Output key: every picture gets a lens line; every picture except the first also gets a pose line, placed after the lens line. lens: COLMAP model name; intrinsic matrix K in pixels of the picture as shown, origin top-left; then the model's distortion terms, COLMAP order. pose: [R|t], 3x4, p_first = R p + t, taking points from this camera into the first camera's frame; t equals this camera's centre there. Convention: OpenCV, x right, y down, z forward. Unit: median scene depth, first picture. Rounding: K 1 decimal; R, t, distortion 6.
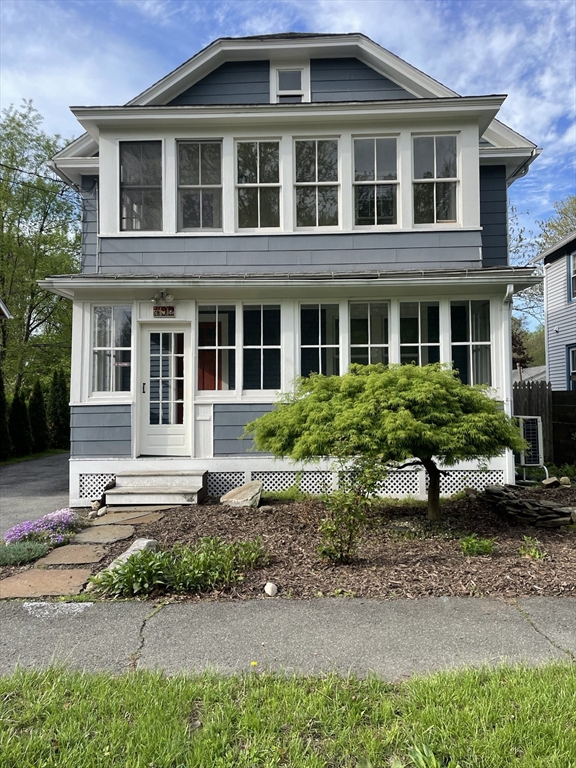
lens RADIAL K [[579.1, 0, 293.9], [0, 579.1, 381.5], [0, 0, 1]] dist [0.085466, -0.108712]
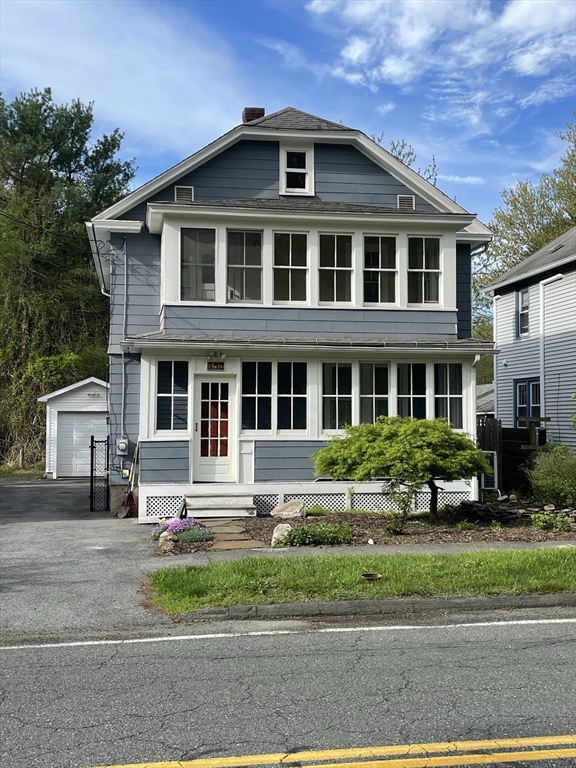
lens RADIAL K [[945.4, 0, 285.3], [0, 945.4, 385.0], [0, 0, 1]] dist [0.068544, 0.000000]
pose [[0.979742, 0.017532, 0.199493, -0.480866], [-0.016974, 0.999846, -0.004506, -0.073229], [-0.199541, 0.001029, 0.979889, -1.015337]]
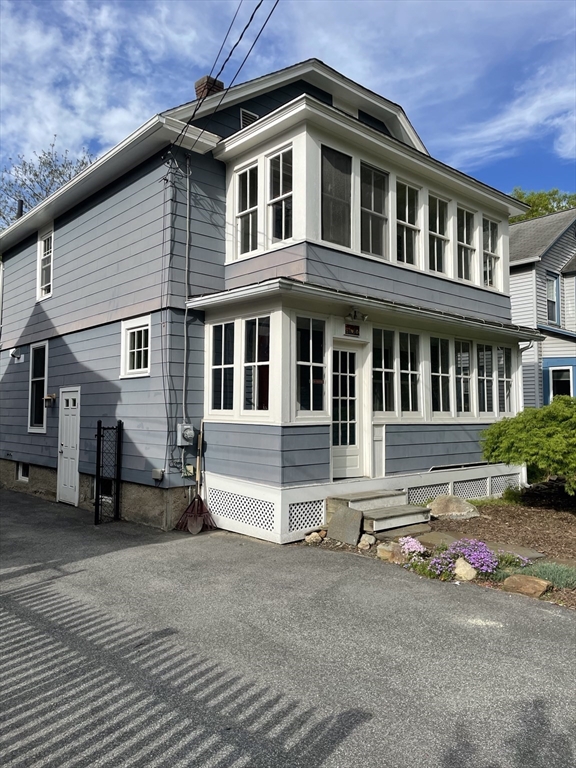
lens RADIAL K [[579.1, 0, 293.7], [0, 579.1, 380.8], [0, 0, 1]] dist [0.085466, -0.108712]
pose [[0.719134, 0.051760, 0.692941, -0.968431], [-0.033892, 0.998648, -0.039422, 0.007261], [-0.694045, 0.004864, 0.719916, 0.364688]]
